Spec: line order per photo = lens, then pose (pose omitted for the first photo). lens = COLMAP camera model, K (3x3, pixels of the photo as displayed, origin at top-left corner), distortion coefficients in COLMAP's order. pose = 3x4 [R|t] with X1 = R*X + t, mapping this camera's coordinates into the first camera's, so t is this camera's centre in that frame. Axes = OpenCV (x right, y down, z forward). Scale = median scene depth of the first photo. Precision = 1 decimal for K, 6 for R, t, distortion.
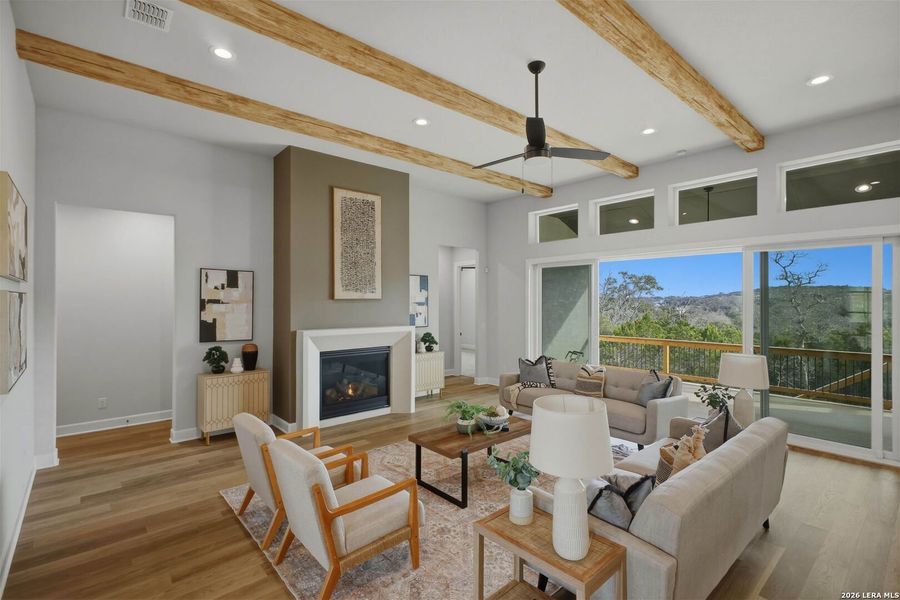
lens RADIAL K [[422.0, 0, 451.4], [0, 422.0, 299.0], [0, 0, 1]] dist [0.000630, 0.000006]
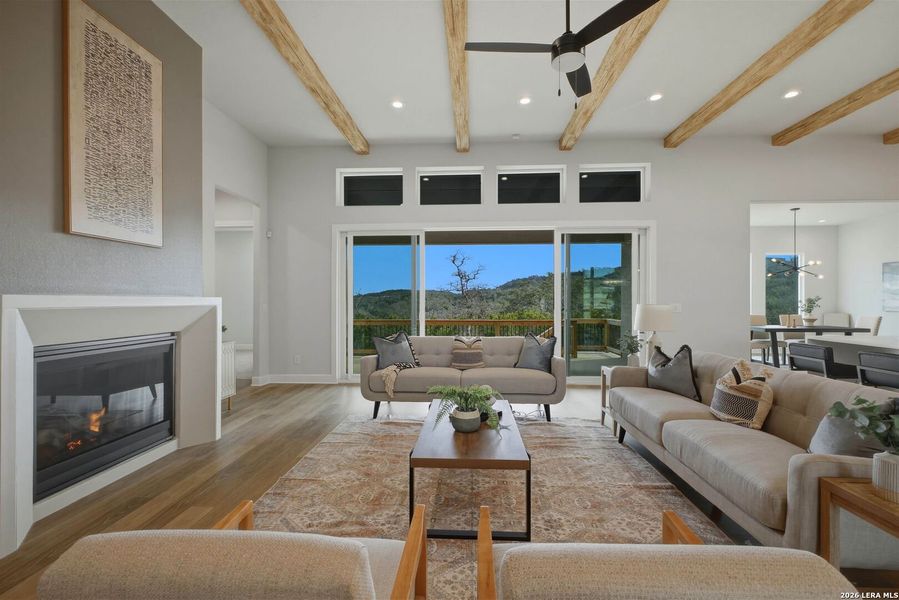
lens RADIAL K [[394.3, 0, 452.1], [0, 394.3, 301.2], [0, 0, 1]] dist [-0.000950, -0.000350]
pose [[0.697525, -0.000835, 0.716560, -0.290520], [-0.001542, 0.999995, 0.002666, 0.074115], [-0.716559, -0.002964, 0.697520, 0.392070]]
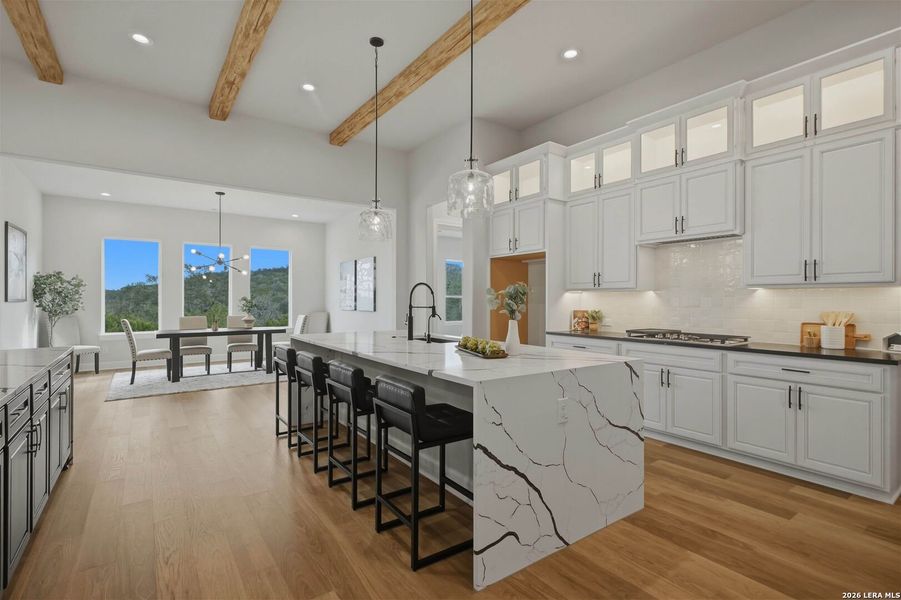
lens RADIAL K [[427.7, 0, 453.0], [0, 427.7, 299.3], [0, 0, 1]] dist [0.001438, 0.000308]
pose [[0.092826, 0.001227, 0.995682, 0.289612], [-0.002714, 0.999996, -0.000979, 0.072722], [-0.995679, -0.002612, 0.092829, -0.297962]]
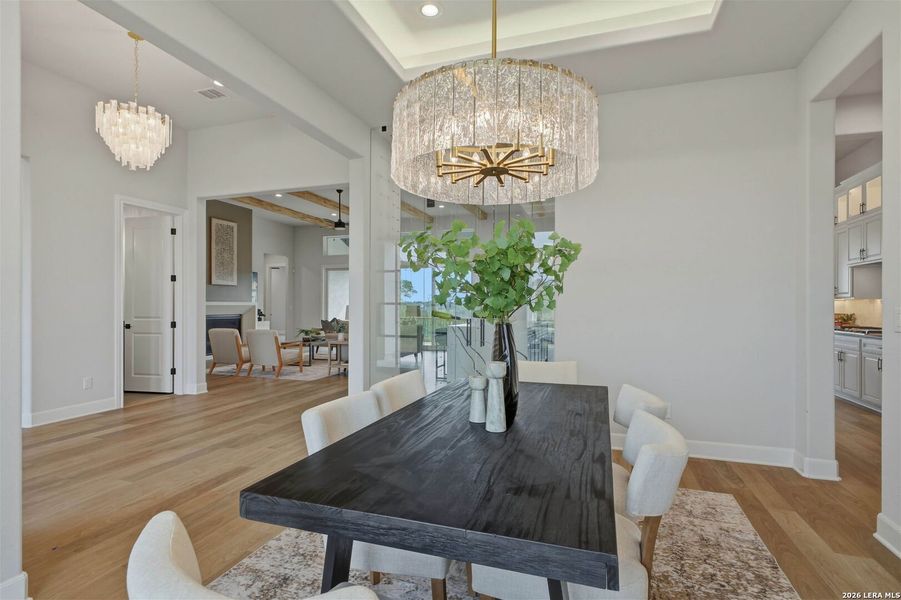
lens RADIAL K [[446.4, 0, 453.5], [0, 446.4, 301.6], [0, 0, 1]] dist [0.000684, -0.000119]
pose [[0.862959, 0.007769, 0.505215, -0.338816], [-0.005371, 0.999966, -0.006203, 0.074339], [-0.505246, 0.002639, 0.862971, -1.002998]]
